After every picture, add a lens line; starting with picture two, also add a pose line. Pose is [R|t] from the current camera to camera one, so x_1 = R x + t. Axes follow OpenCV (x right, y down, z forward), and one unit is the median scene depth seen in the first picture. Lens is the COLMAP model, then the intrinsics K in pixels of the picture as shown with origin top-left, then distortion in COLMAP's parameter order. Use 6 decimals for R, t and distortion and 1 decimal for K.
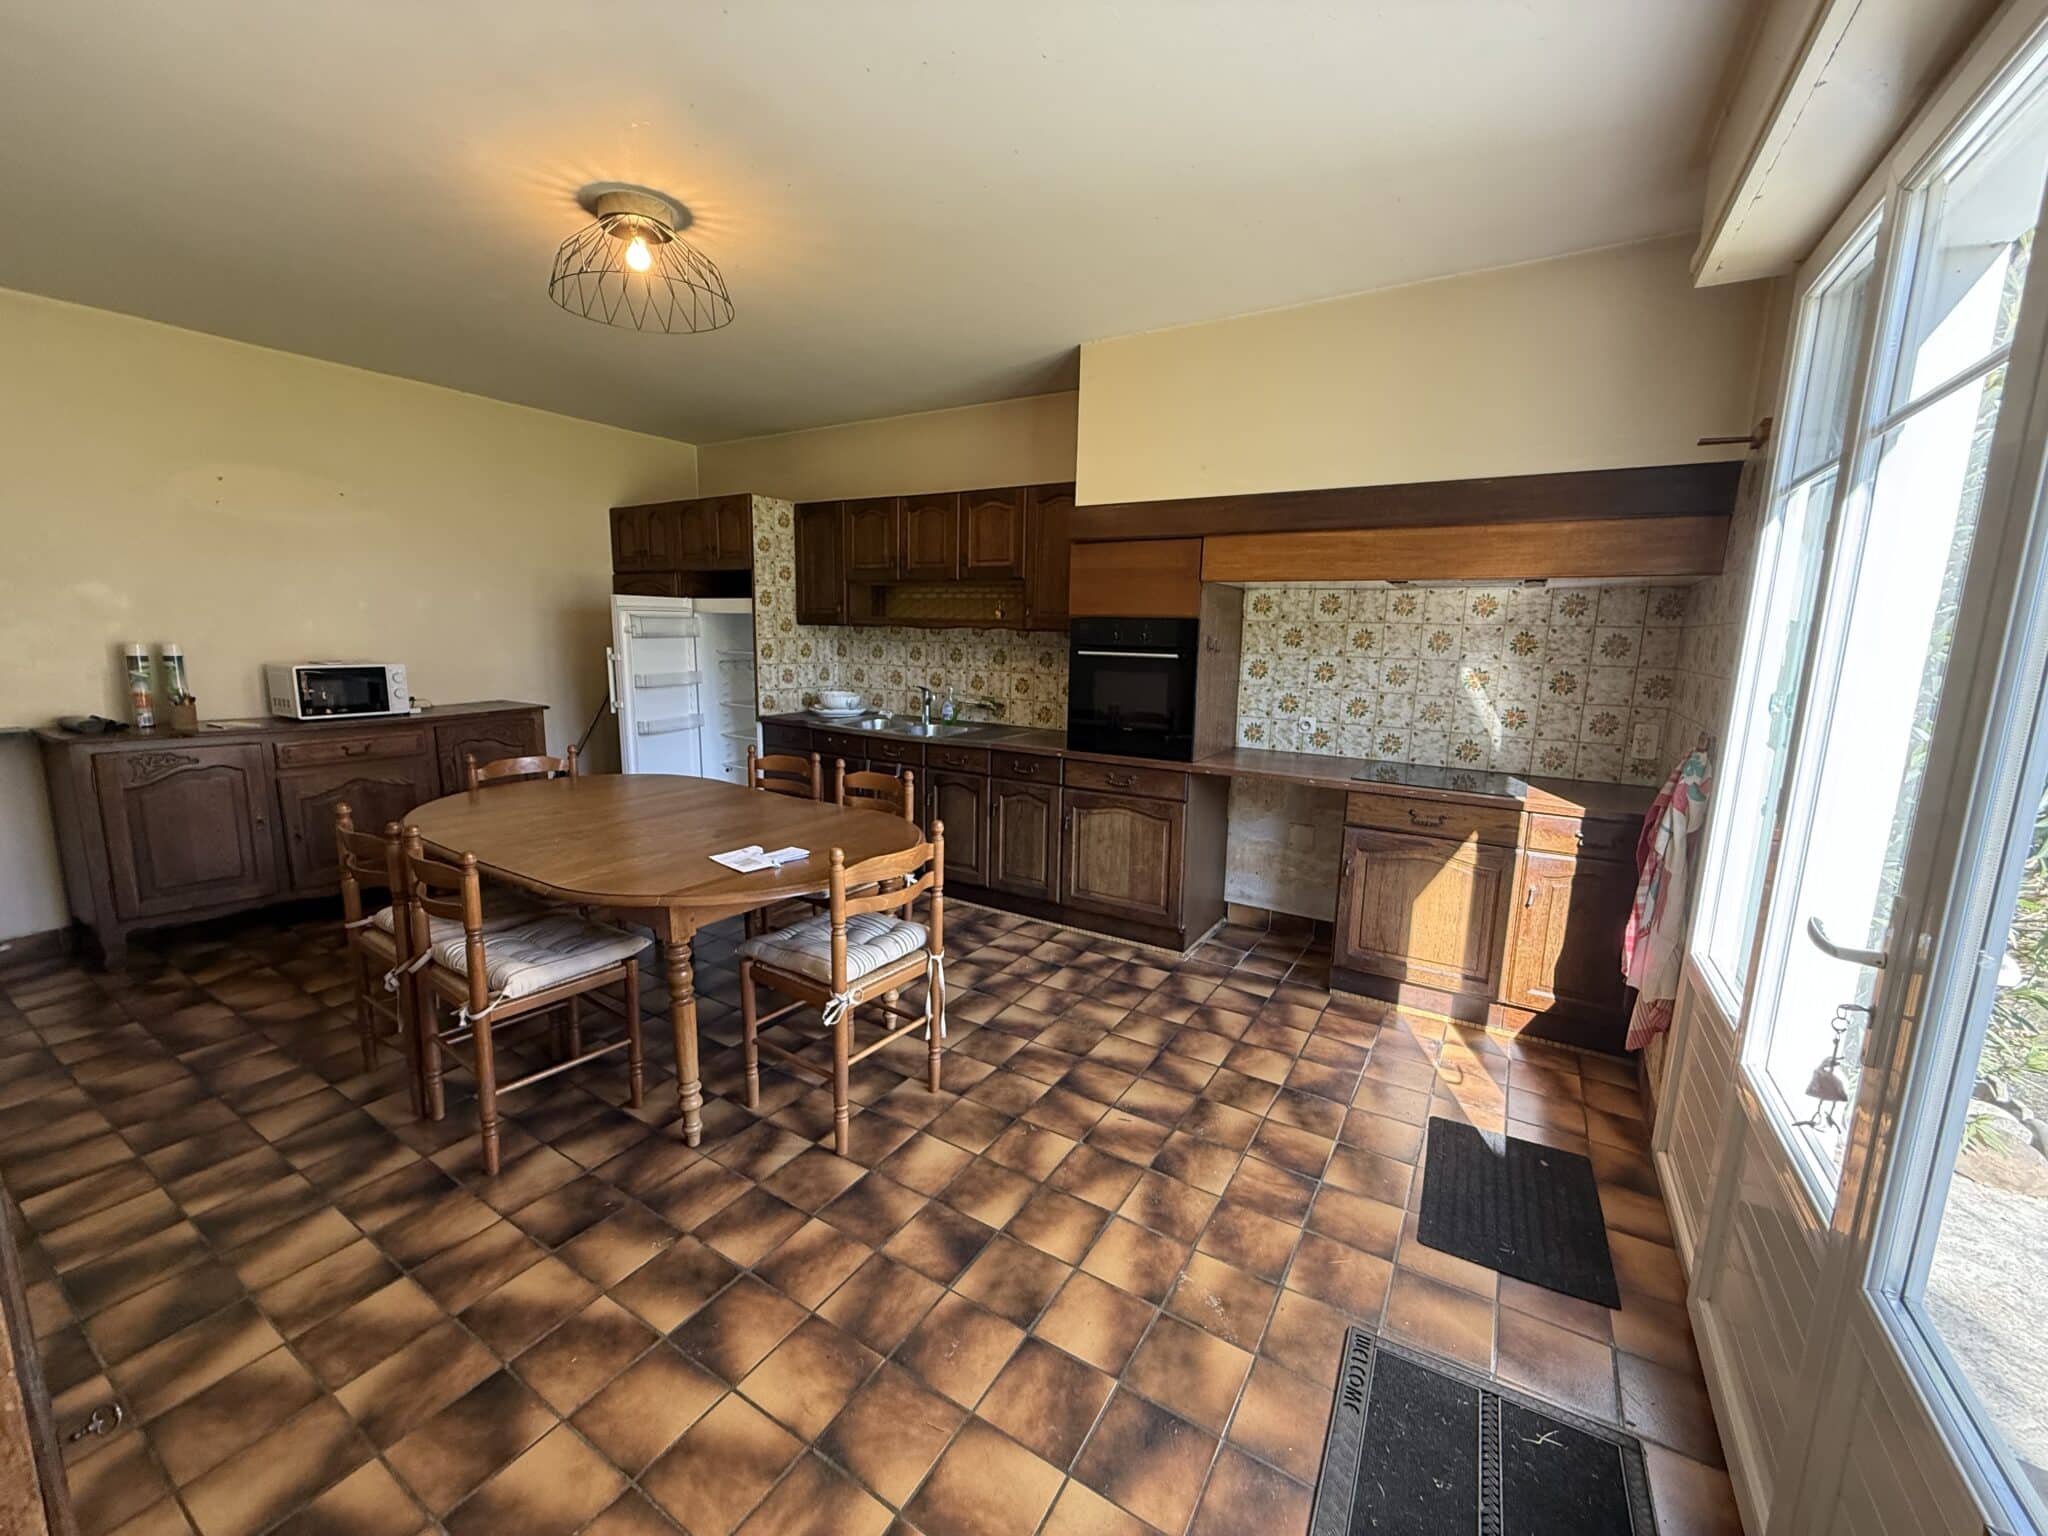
lens RADIAL K [[816.6, 0, 1023.8], [0, 816.6, 765.5], [0, 0, 1]] dist [0.000774, -0.000374]
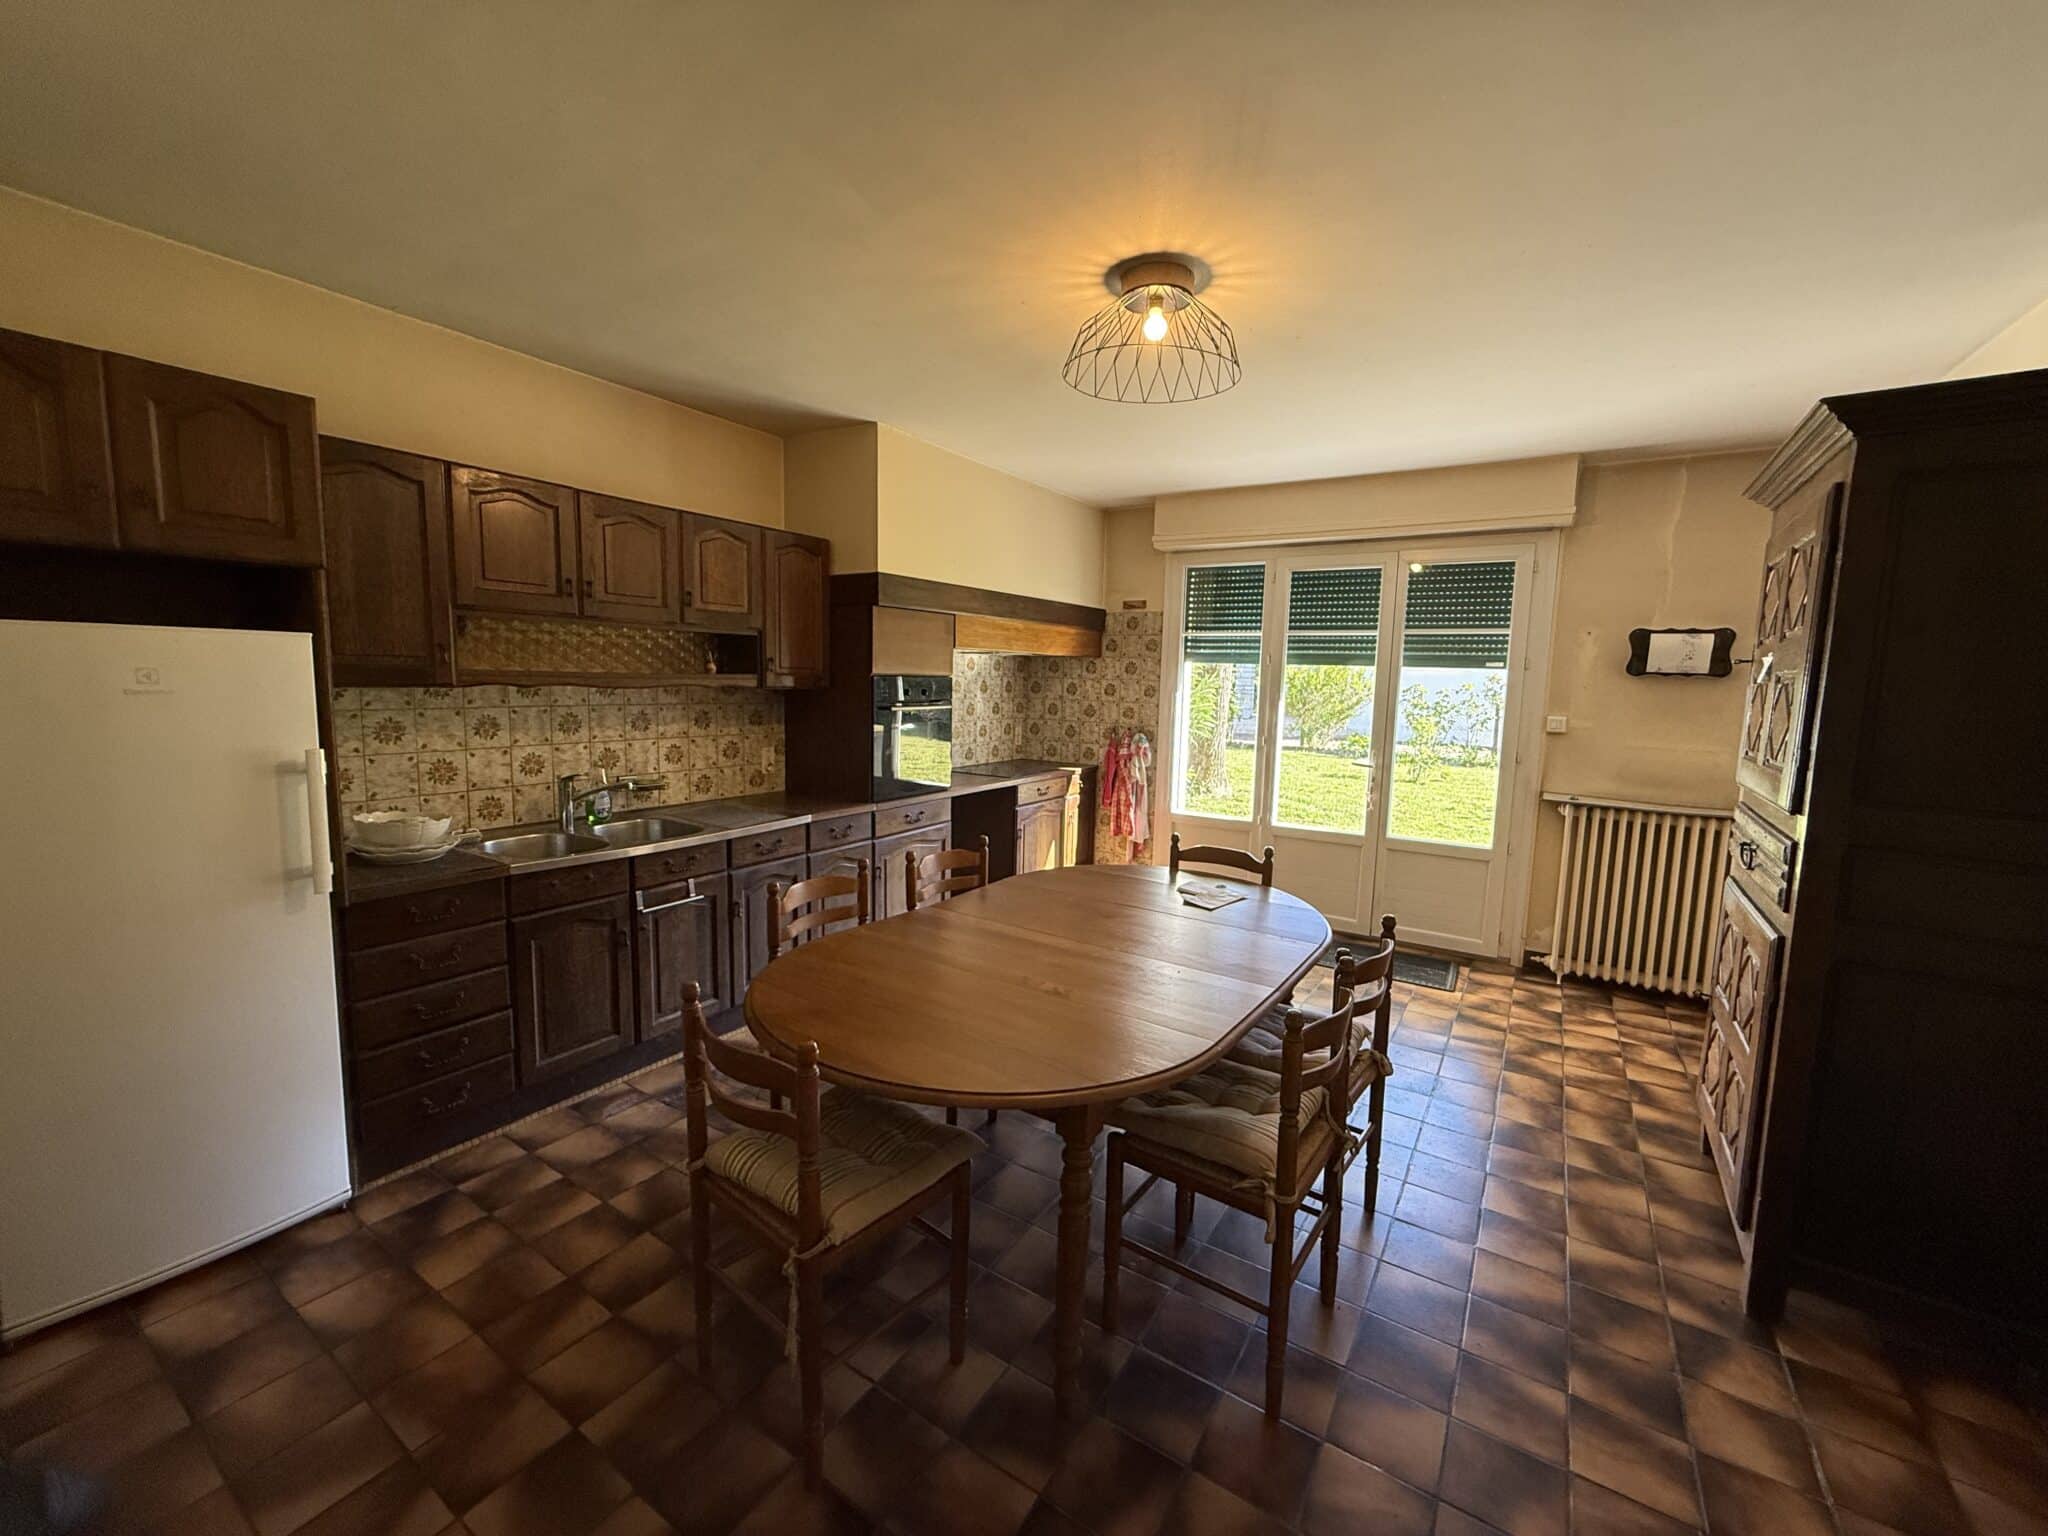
lens RADIAL K [[816.6, 0, 1023.8], [0, 816.6, 765.5], [0, 0, 1]] dist [0.000774, -0.000374]
pose [[0.029035, -0.125254, 0.991700, -0.809759], [0.153932, 0.980844, 0.119376, -0.132618], [-0.987655, 0.149189, 0.047759, 0.636443]]
